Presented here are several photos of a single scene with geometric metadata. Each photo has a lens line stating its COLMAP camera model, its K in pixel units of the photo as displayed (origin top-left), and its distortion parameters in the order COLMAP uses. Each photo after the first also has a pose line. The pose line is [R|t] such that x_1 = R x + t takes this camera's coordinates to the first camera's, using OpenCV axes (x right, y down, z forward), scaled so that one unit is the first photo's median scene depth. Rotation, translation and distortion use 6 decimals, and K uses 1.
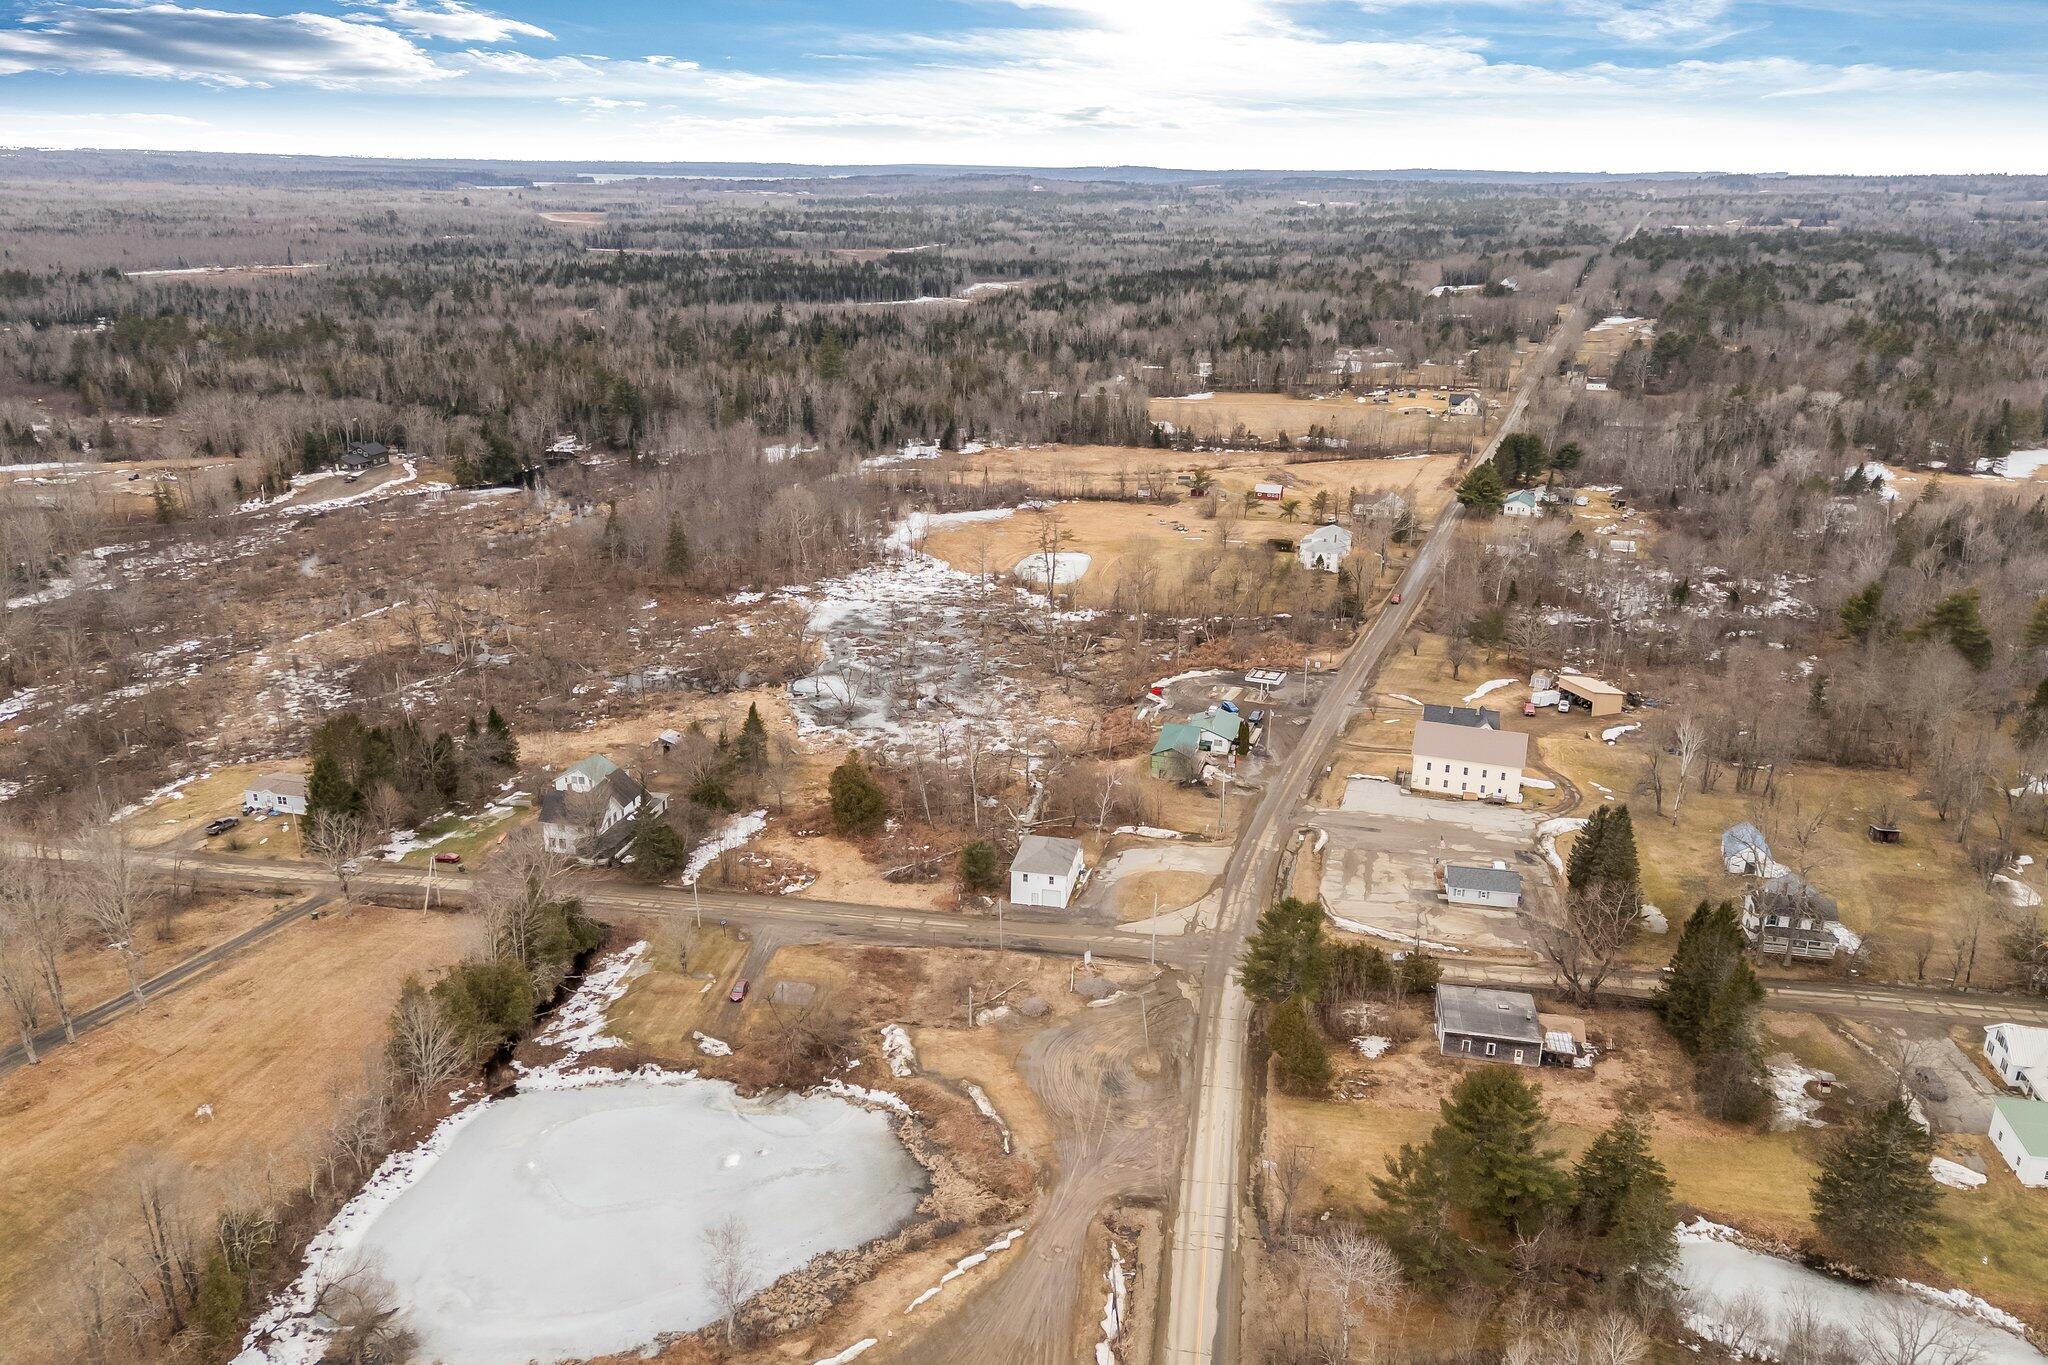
lens RADIAL K [[1487.5, 0, 1024.0], [0, 1487.5, 682.5], [0, 0, 1]] dist [0.095926, -0.089833]
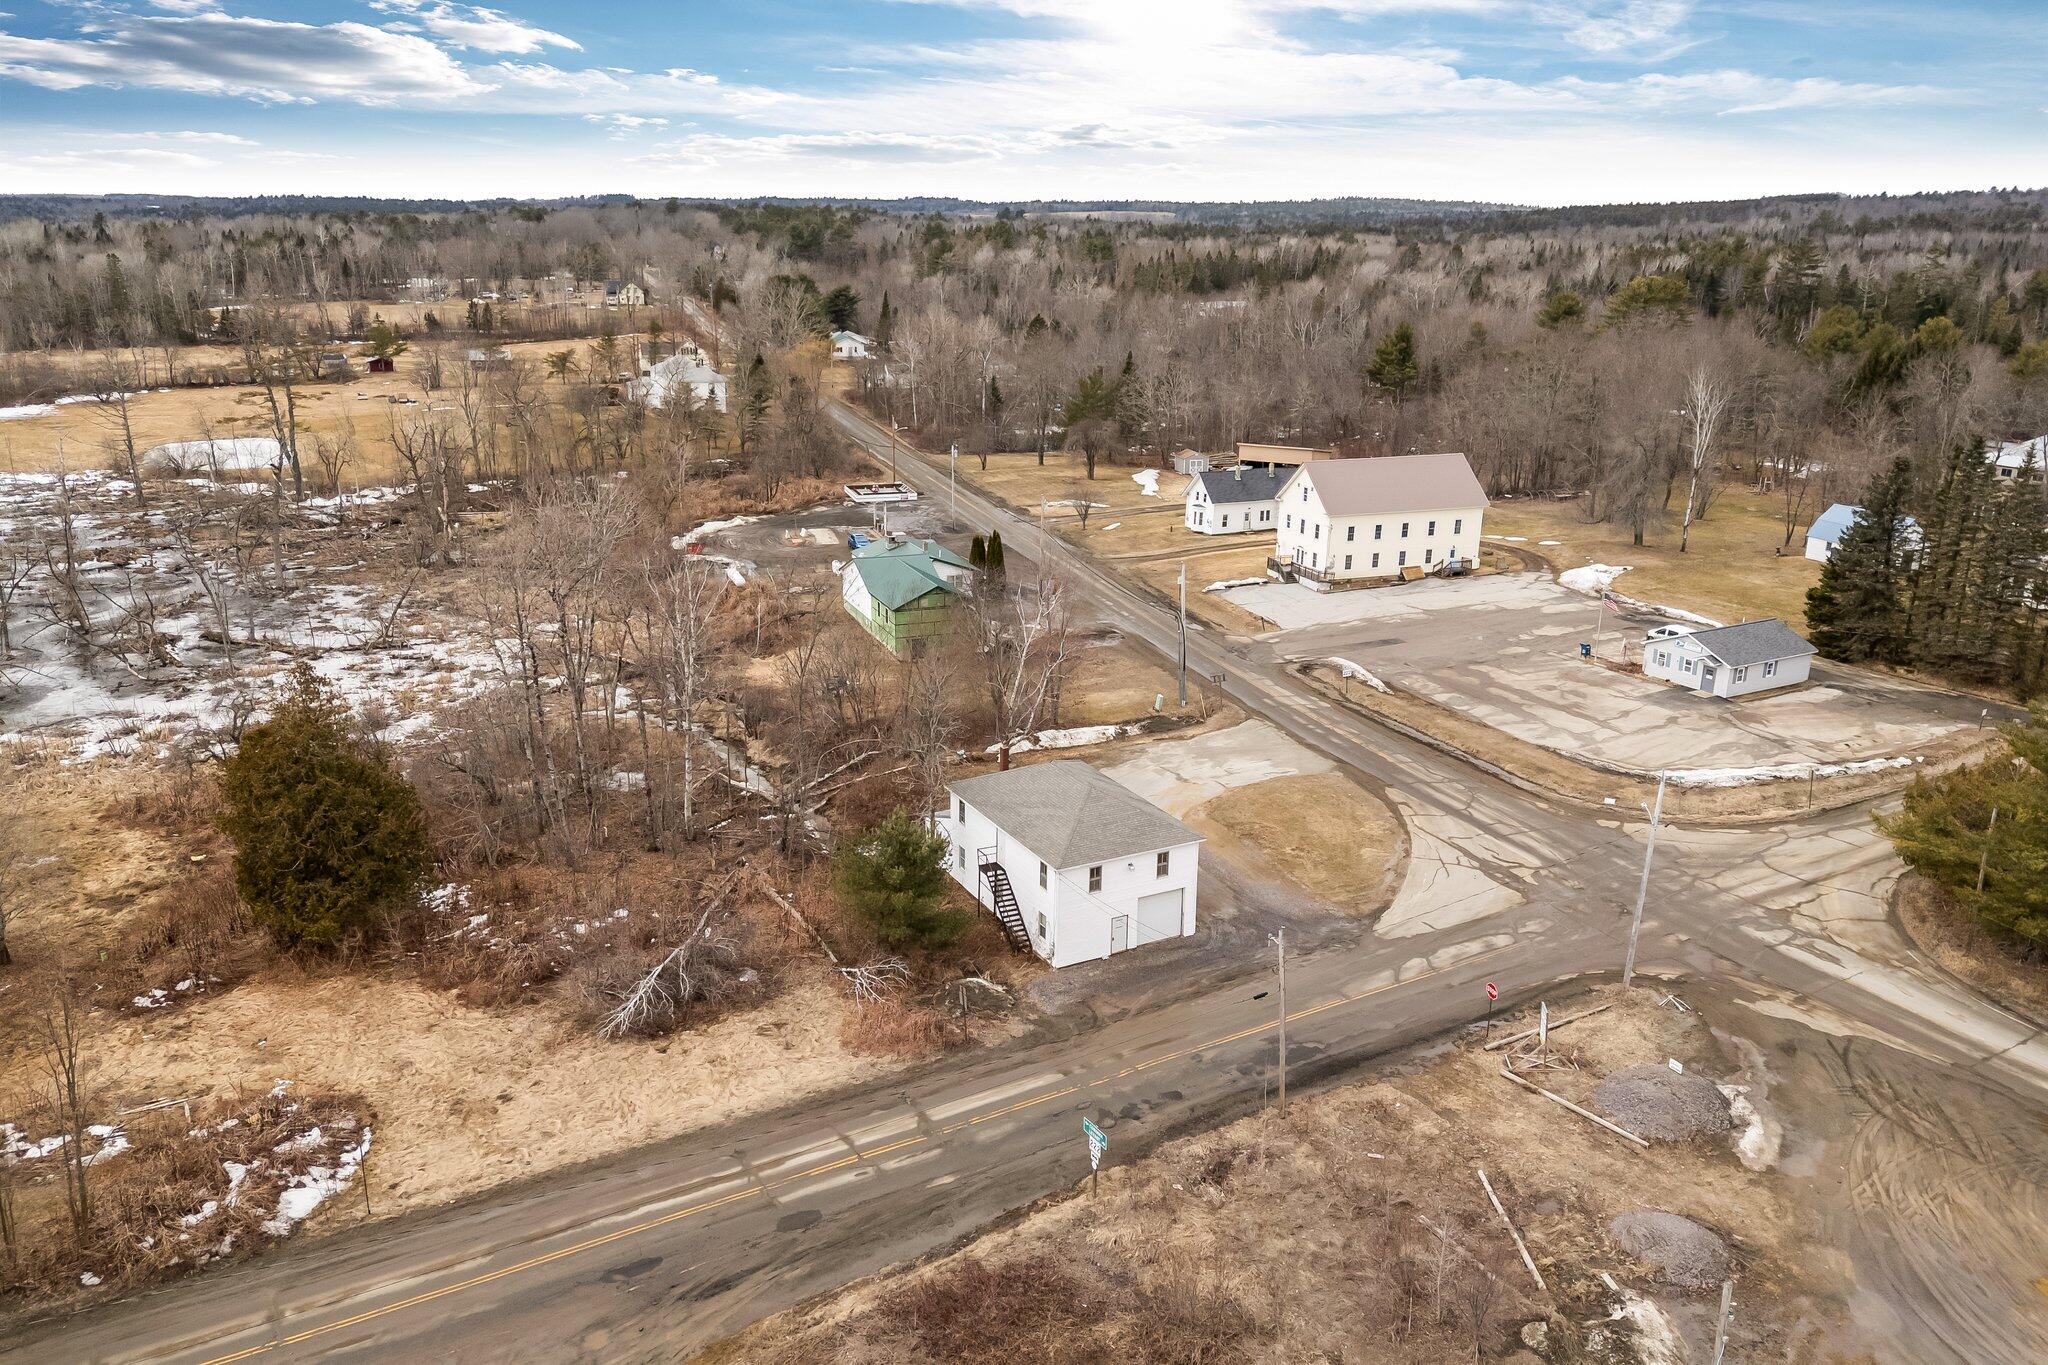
lens RADIAL K [[1482.1, 0, 1030.9], [0, 1482.1, 713.7], [0, 0, 1]] dist [0.086148, -0.097701]
pose [[0.766691, -0.200796, 0.609808, -0.185803], [0.203829, 0.976821, 0.065378, 0.064982], [-0.608801, 0.074172, 0.789848, 0.683782]]
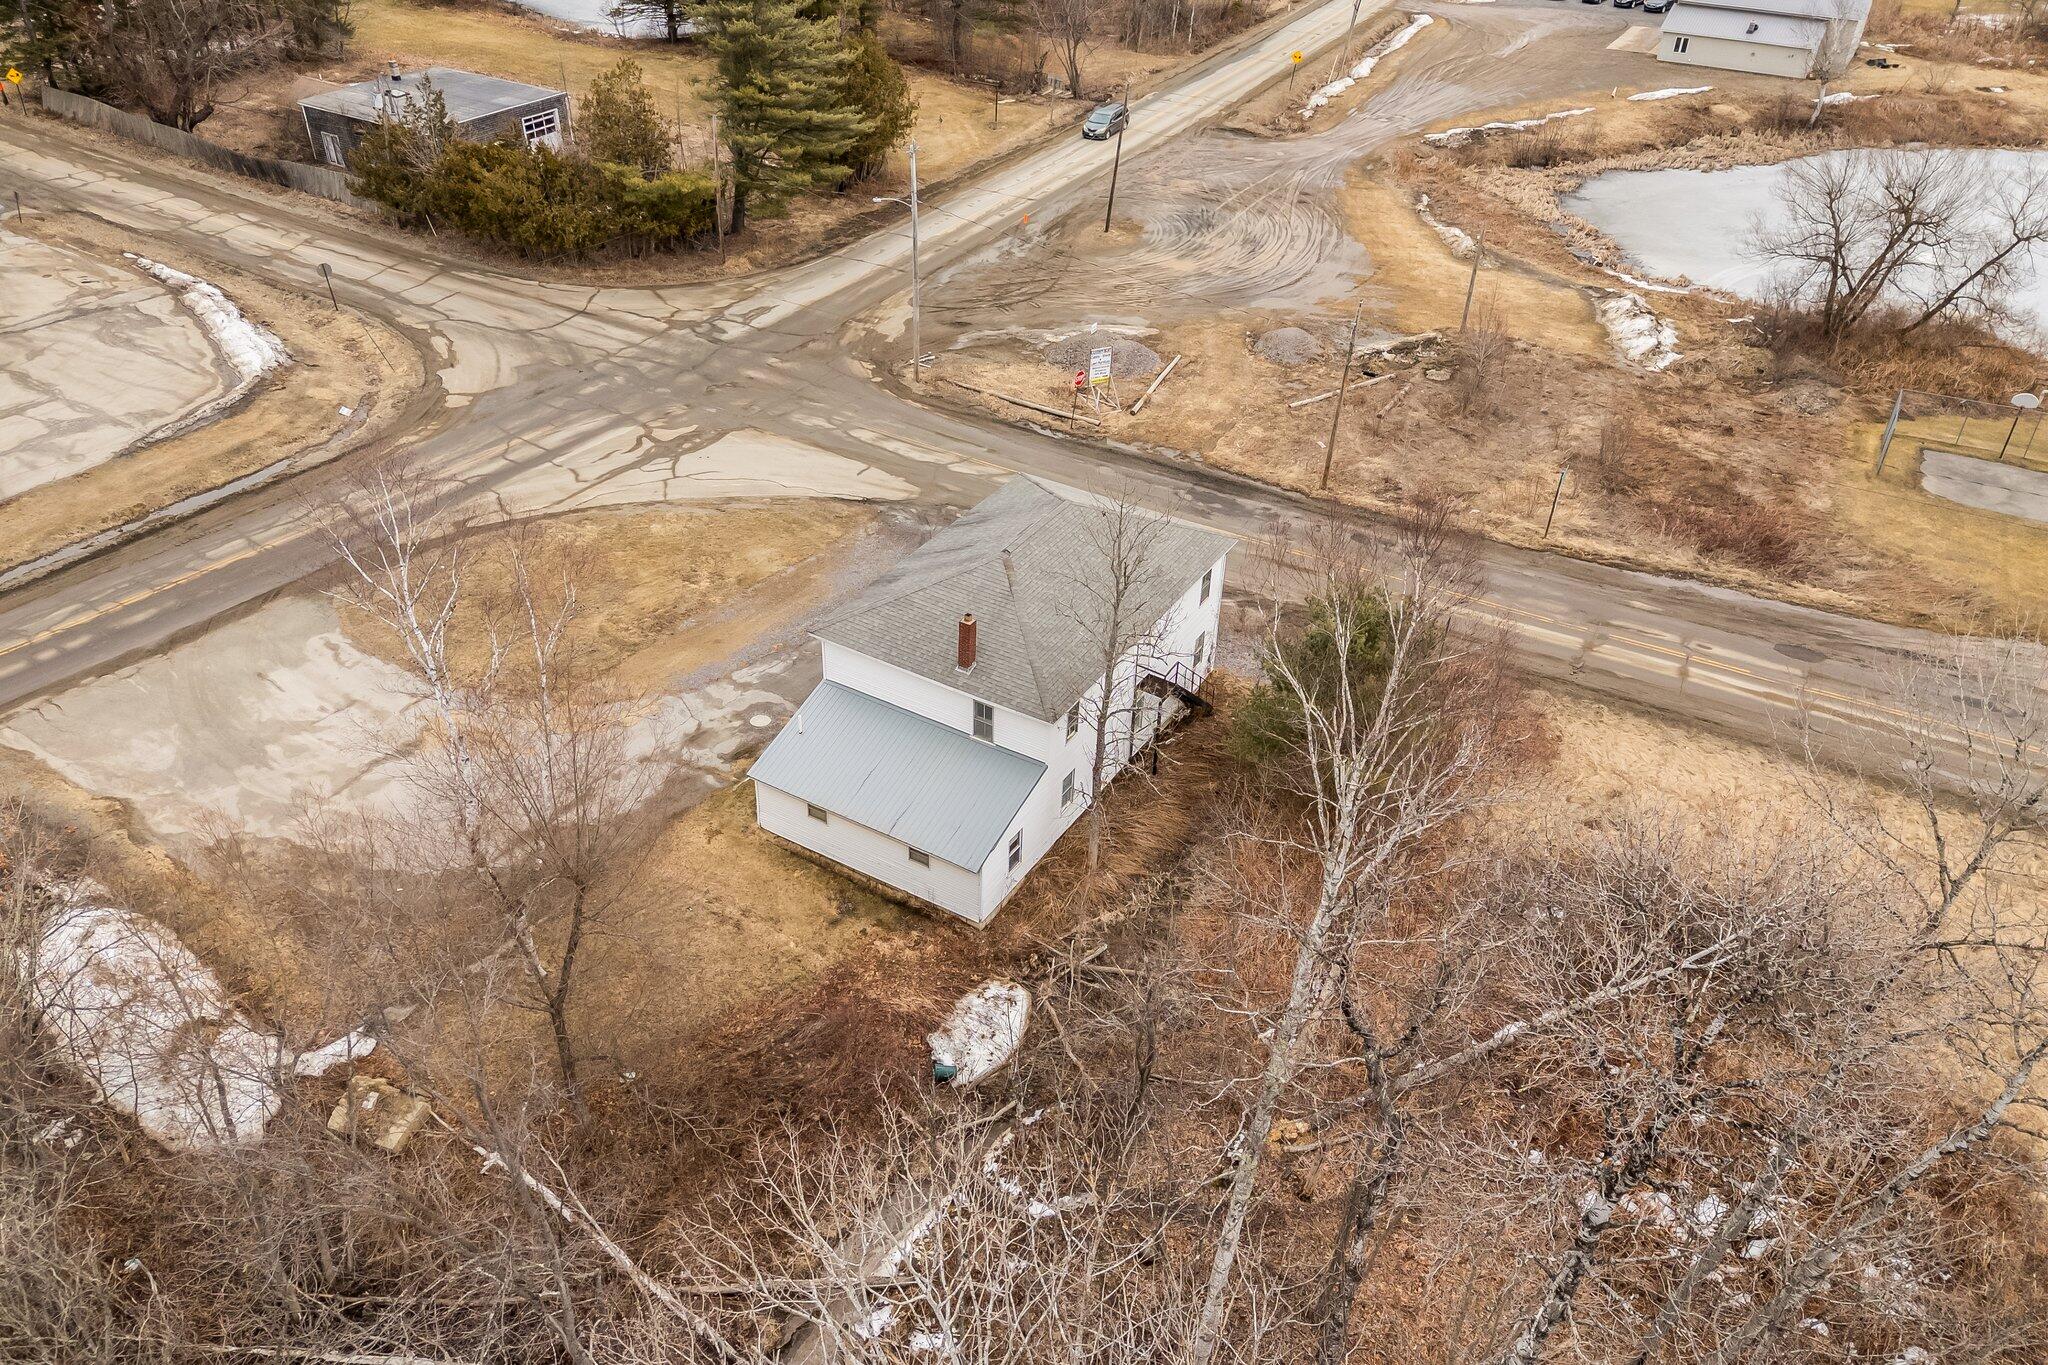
lens RADIAL K [[1536.6, 0, 1033.2], [0, 1536.6, 633.6], [0, 0, 1]] dist [0.100370, -0.102654]
pose [[-0.943424, -0.211982, 0.254979, -0.040386], [0.071071, 0.621820, 0.779929, -0.049520], [-0.323882, 0.753925, -0.571574, 1.060294]]
